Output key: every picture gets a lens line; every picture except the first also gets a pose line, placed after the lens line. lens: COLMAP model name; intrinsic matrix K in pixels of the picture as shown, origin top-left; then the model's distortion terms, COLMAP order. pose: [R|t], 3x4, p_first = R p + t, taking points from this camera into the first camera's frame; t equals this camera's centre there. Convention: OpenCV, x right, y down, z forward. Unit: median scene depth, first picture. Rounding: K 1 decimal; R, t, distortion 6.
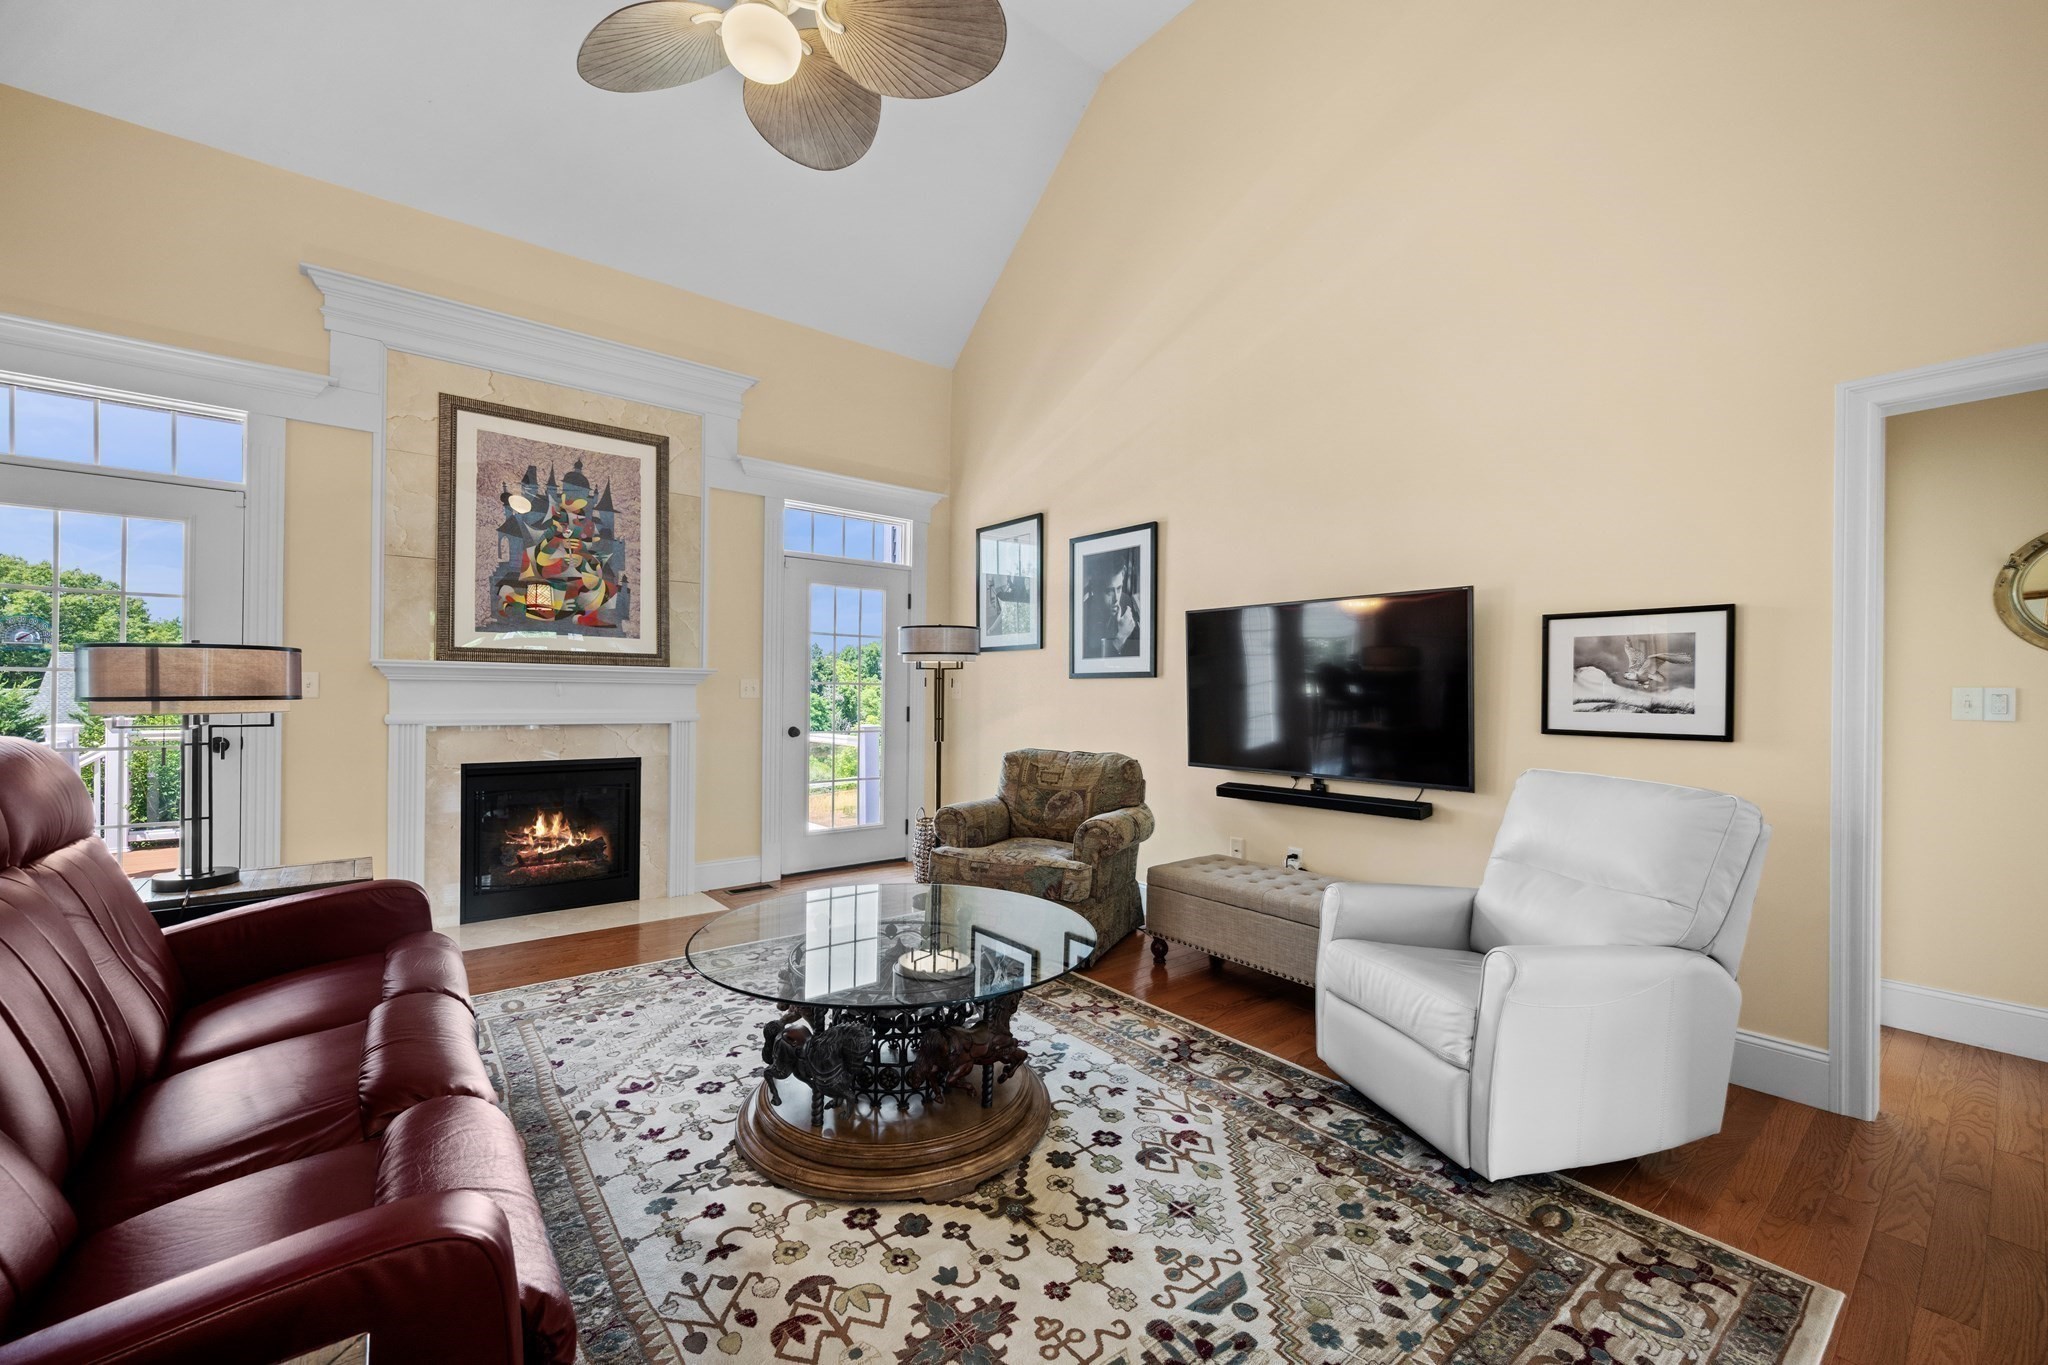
lens RADIAL K [[830.3, 0, 1049.7], [0, 830.3, 687.1], [0, 0, 1]] dist [-0.000121, 0.000124]
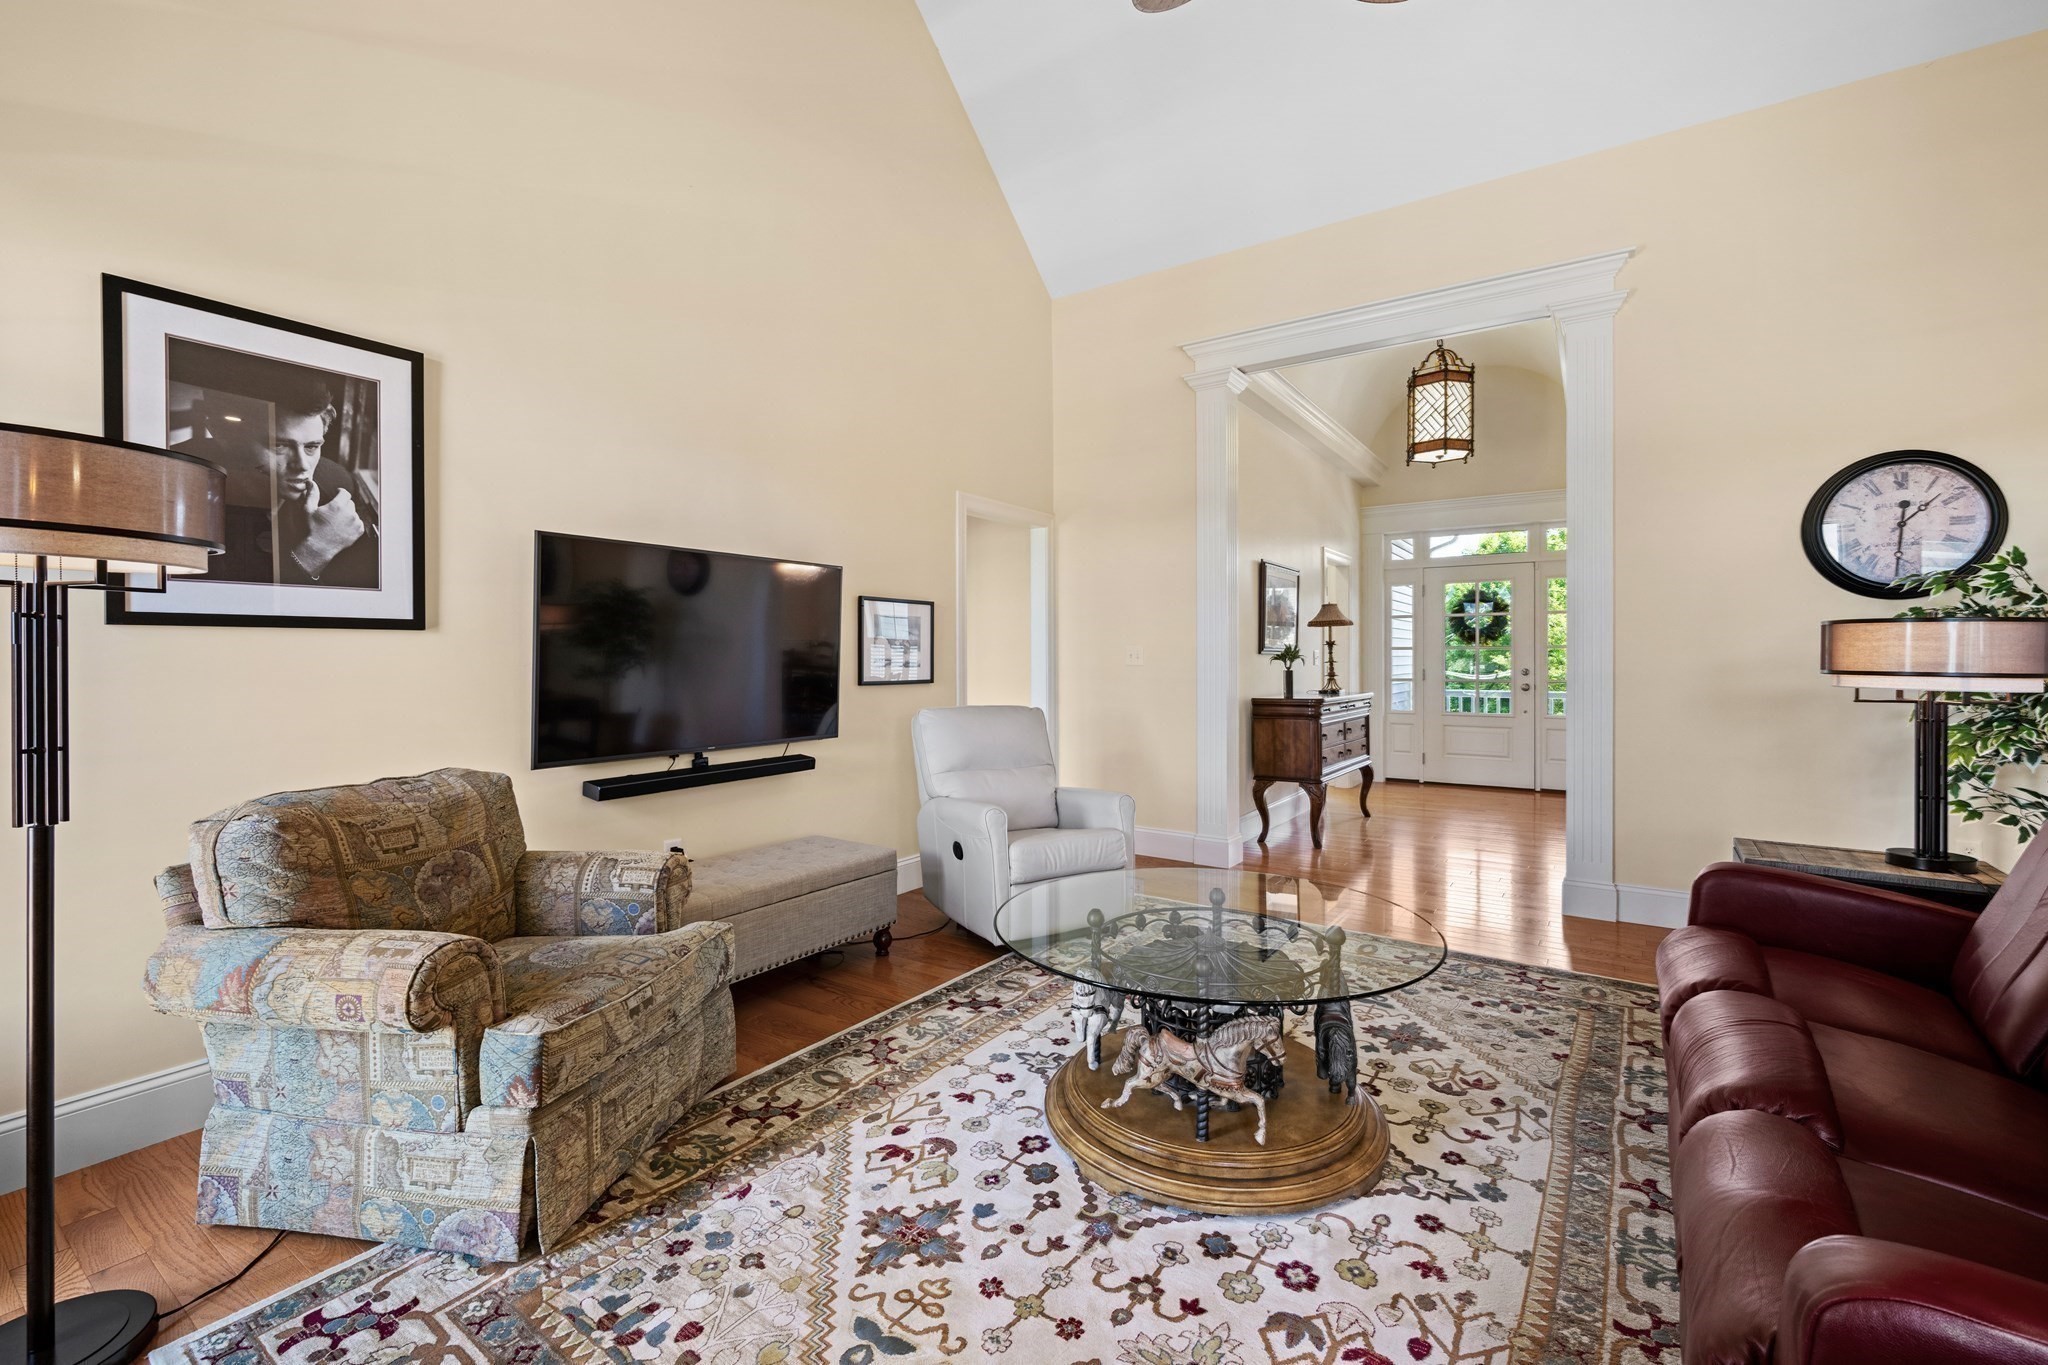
lens RADIAL K [[843.6, 0, 1035.6], [0, 843.6, 666.8], [0, 0, 1]] dist [-0.009828, -0.000179]
pose [[-0.262362, -0.020260, 0.964757, -0.628758], [-0.005499, 0.999795, 0.019501, -0.000449], [-0.964954, -0.000189, -0.262420, 0.883427]]
